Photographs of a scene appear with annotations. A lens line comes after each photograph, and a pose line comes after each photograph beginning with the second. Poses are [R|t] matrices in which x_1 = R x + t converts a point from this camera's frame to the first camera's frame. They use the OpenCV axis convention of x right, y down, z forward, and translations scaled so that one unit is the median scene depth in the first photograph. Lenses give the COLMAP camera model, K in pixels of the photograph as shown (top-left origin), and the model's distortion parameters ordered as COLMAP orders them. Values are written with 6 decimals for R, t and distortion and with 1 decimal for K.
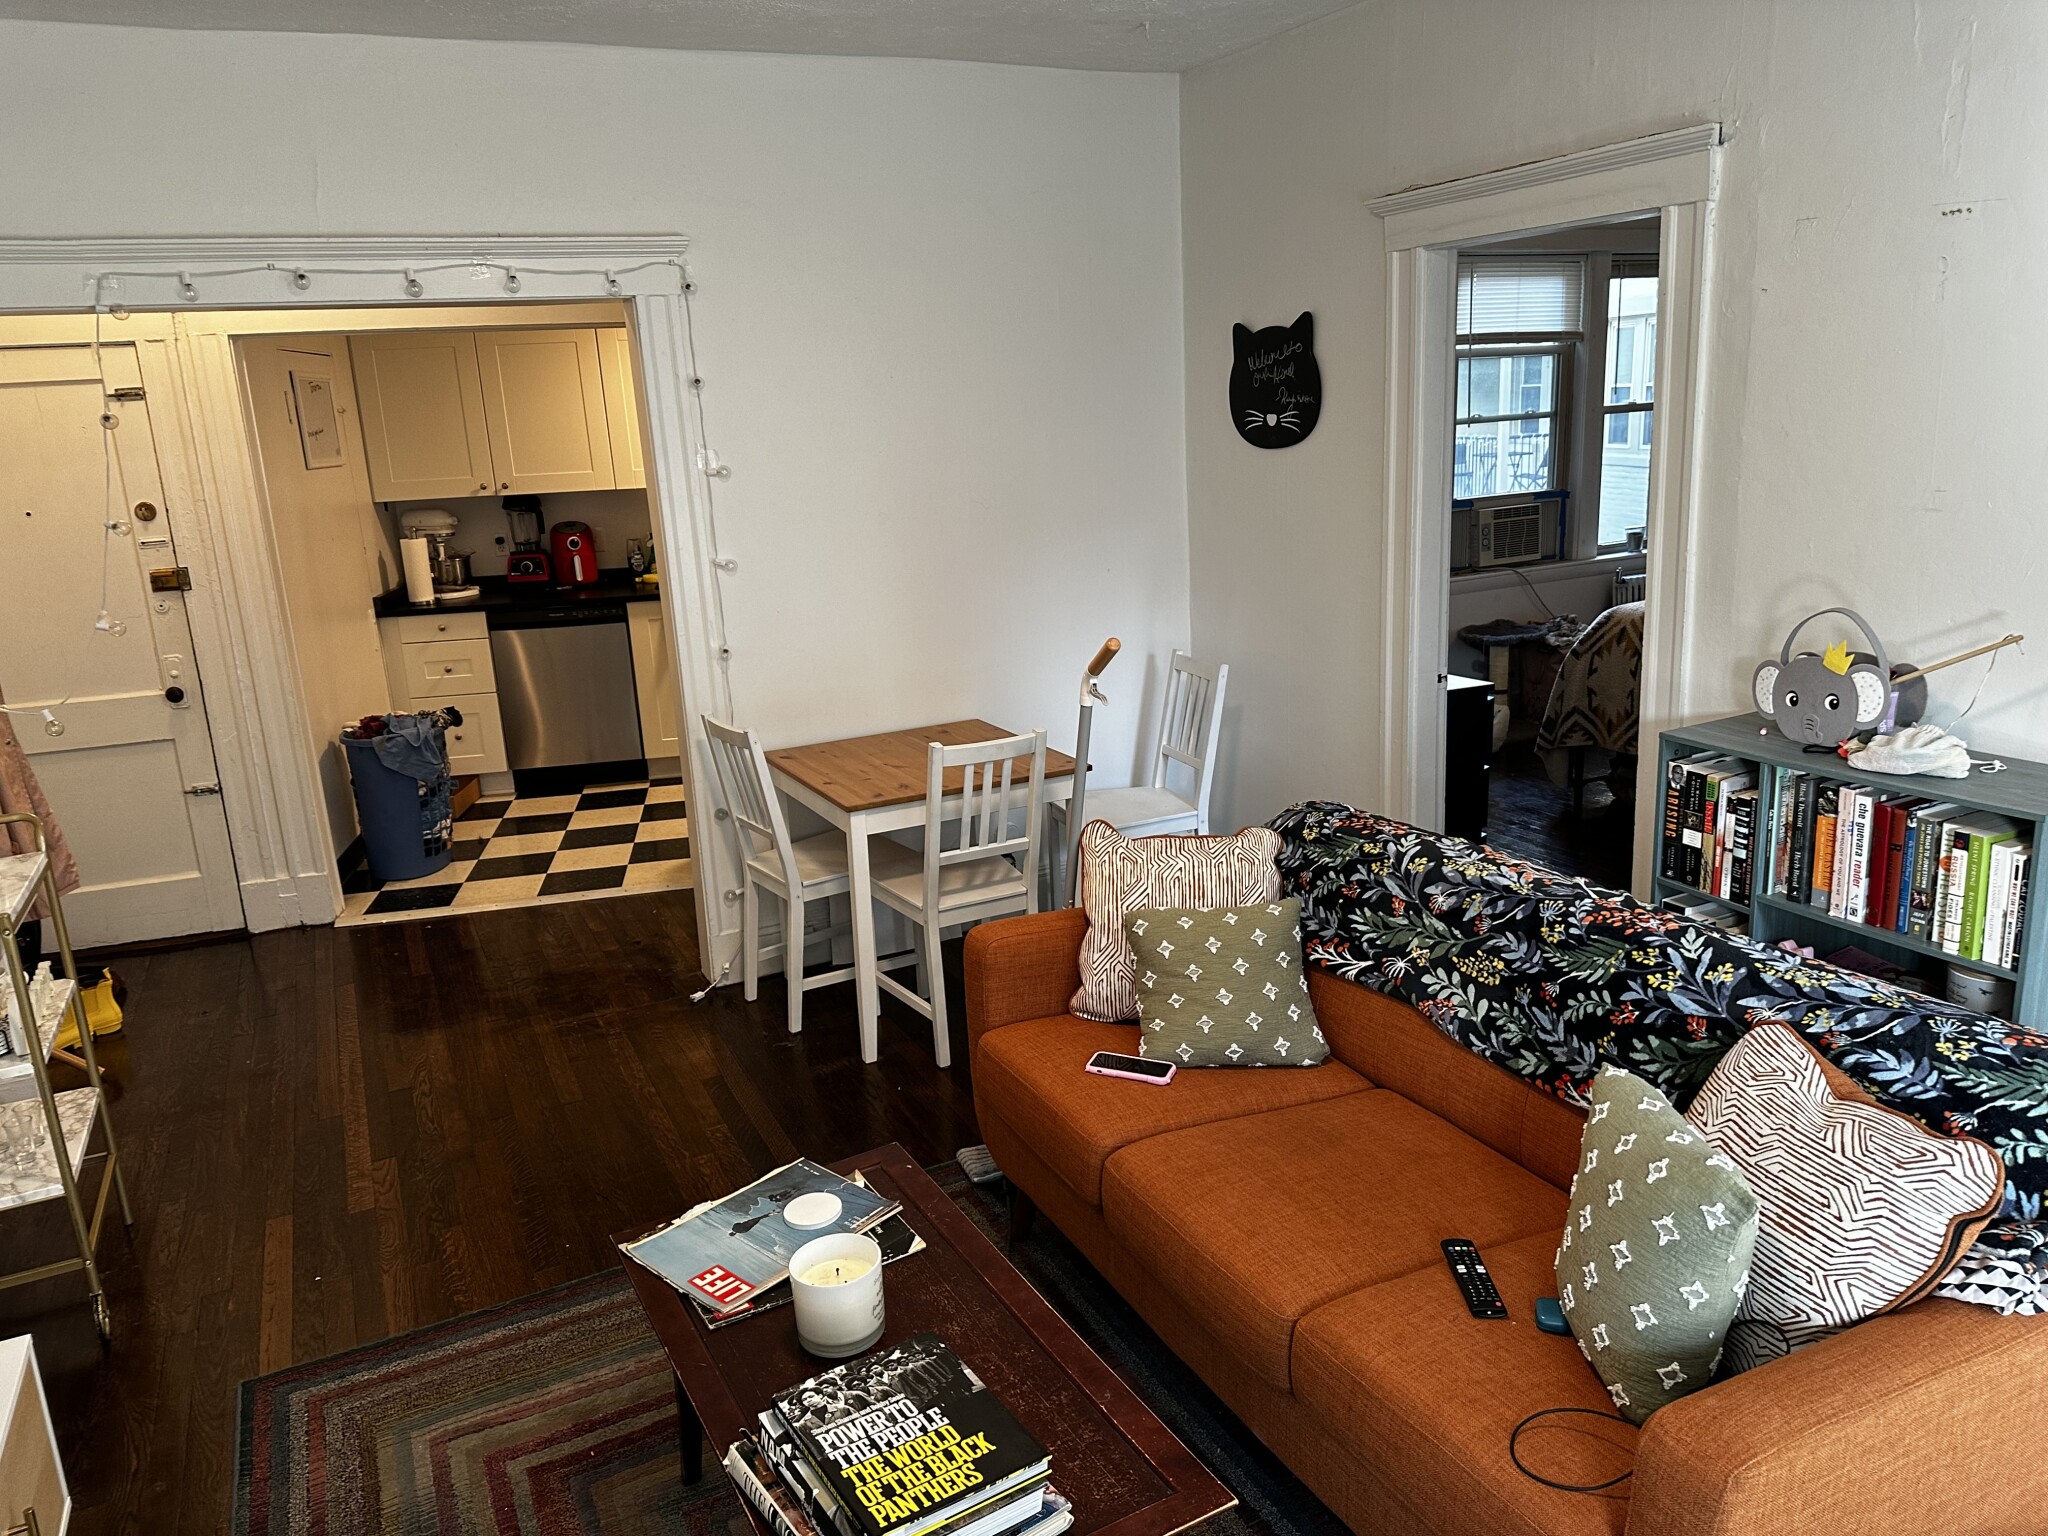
lens RADIAL K [[1435.9, 0, 1011.2], [0, 1435.9, 754.3], [0, 0, 1]] dist [0.057903, -0.073091]
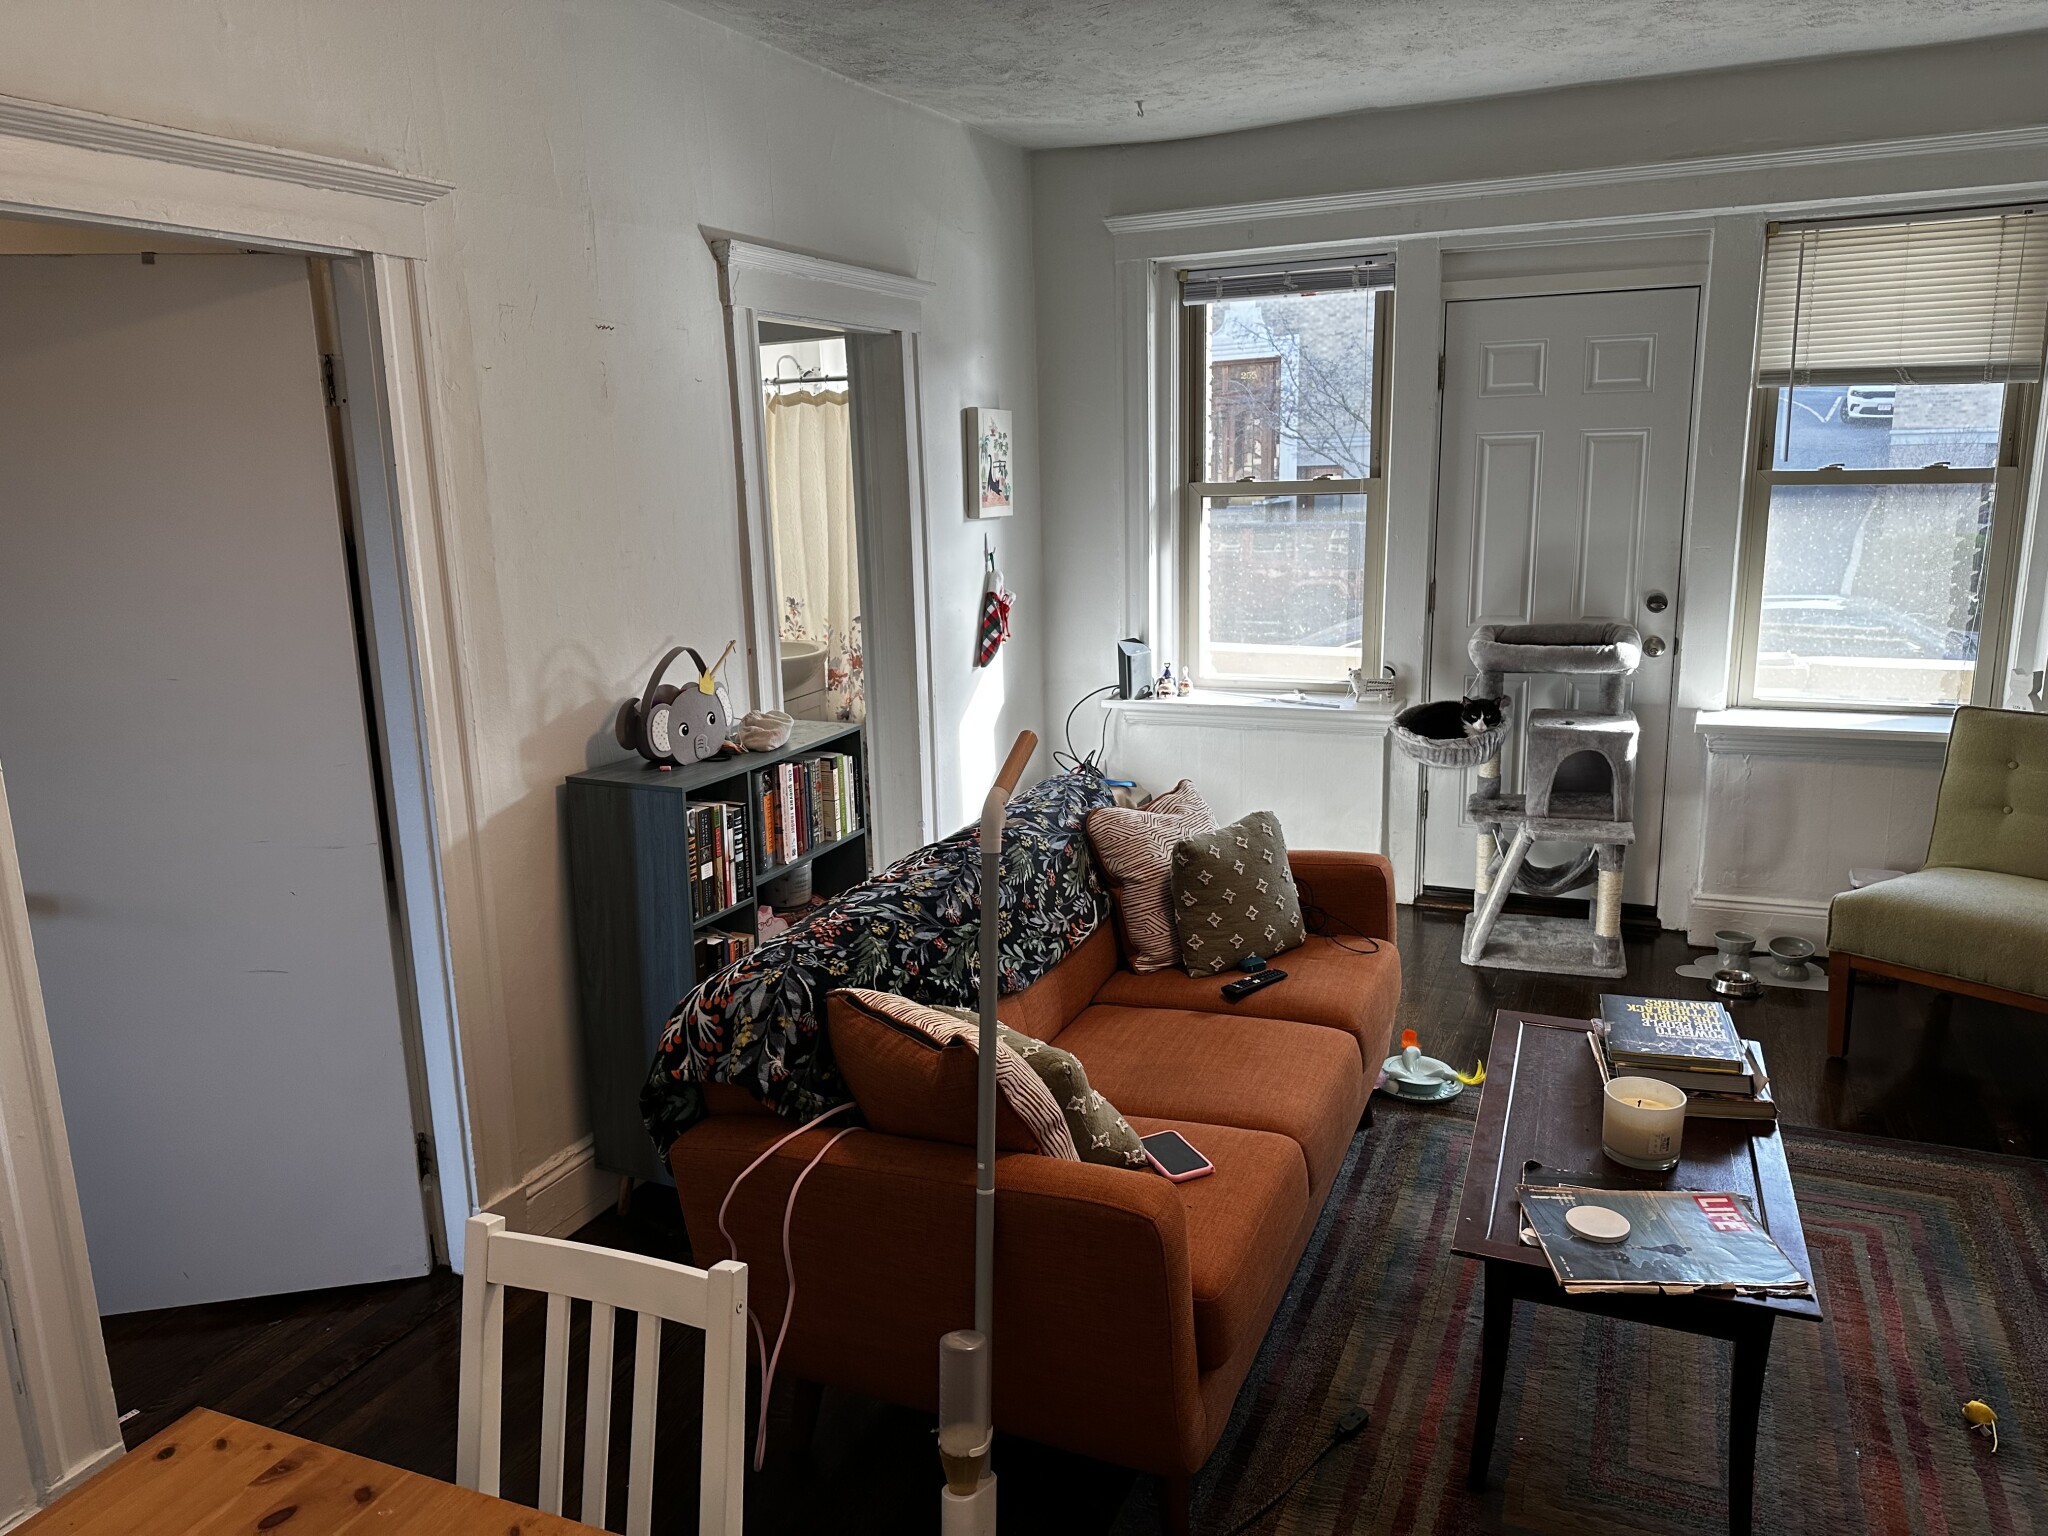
lens RADIAL K [[1435.9, 0, 1014.4], [0, 1435.9, 768.9], [0, 0, 1]] dist [0.057903, -0.073091]
pose [[-0.639405, -0.091419, 0.763416, -0.522054], [0.244834, 0.917011, 0.314876, -0.312179], [-0.728846, 0.388244, -0.563959, 1.491823]]
